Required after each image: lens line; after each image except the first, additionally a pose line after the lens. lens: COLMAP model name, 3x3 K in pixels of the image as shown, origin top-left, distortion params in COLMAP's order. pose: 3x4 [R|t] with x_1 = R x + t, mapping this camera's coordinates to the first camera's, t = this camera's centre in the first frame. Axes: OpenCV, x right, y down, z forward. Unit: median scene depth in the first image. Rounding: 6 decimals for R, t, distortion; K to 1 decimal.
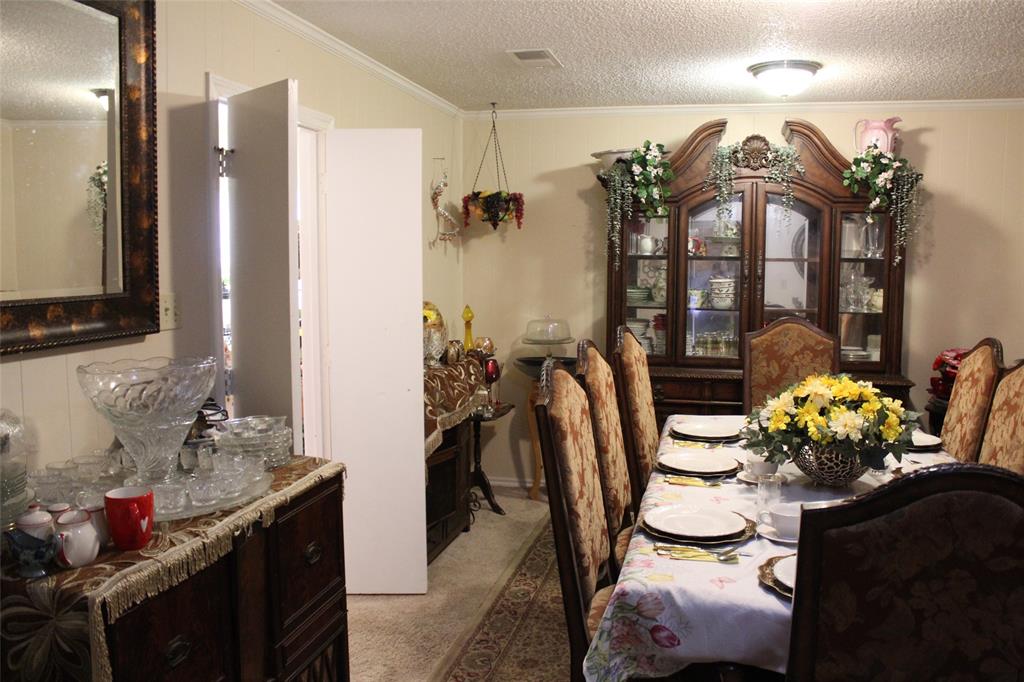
lens RADIAL K [[852.9, 0, 512.6], [0, 852.9, 340.0], [0, 0, 1]] dist [-0.151197, 0.127417]
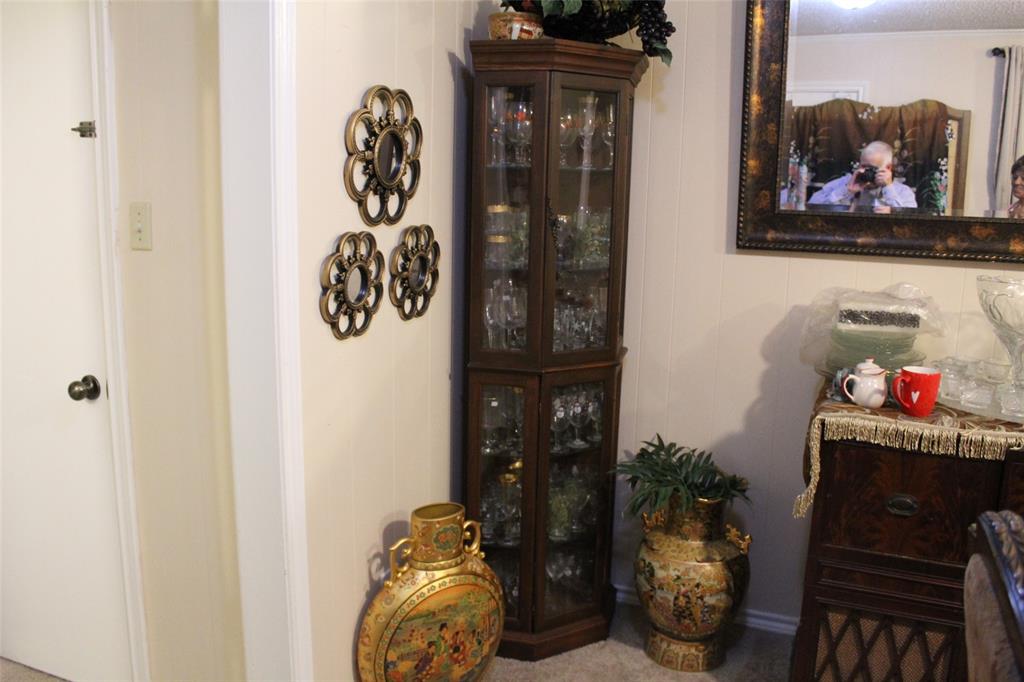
lens RADIAL K [[852.9, 0, 512.6], [0, 852.9, 337.0], [0, 0, 1]] dist [-0.151197, 0.127417]
pose [[-0.154861, 0.178569, -0.971664, 0.800370], [-0.110326, 0.974251, 0.196628, -0.040784], [0.981757, 0.137650, -0.131173, 0.533480]]
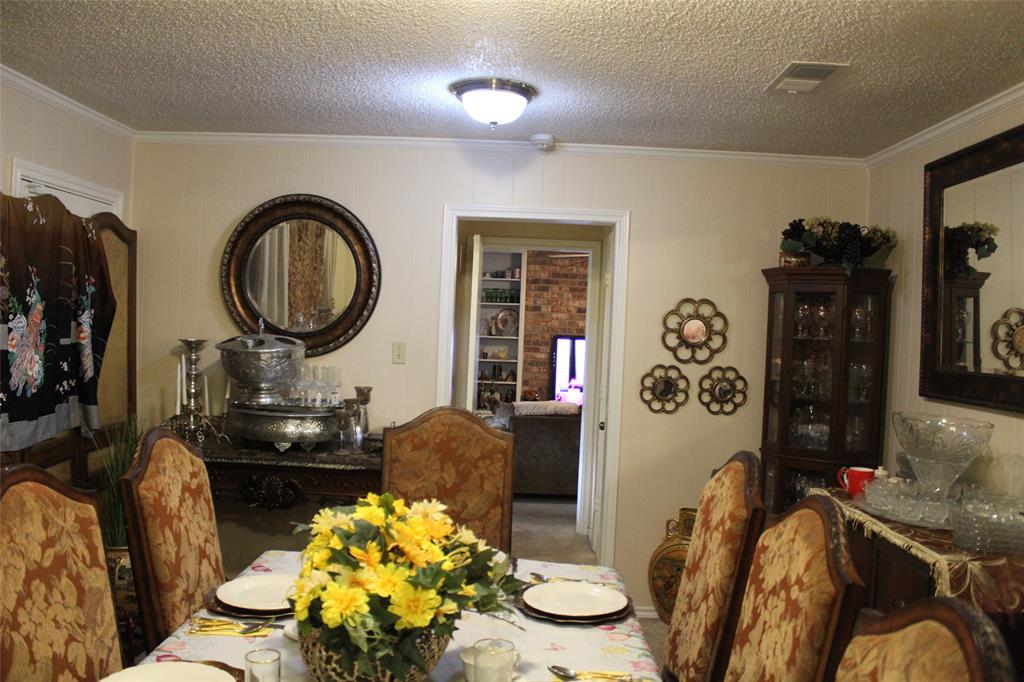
lens RADIAL K [[852.9, 0, 512.3], [0, 852.9, 343.3], [0, 0, 1]] dist [-0.151197, 0.127417]
pose [[-0.973866, -0.034144, -0.224541, 0.699348], [-0.059780, 0.992310, 0.108384, -0.247841], [0.219114, 0.118975, -0.968418, 2.573492]]
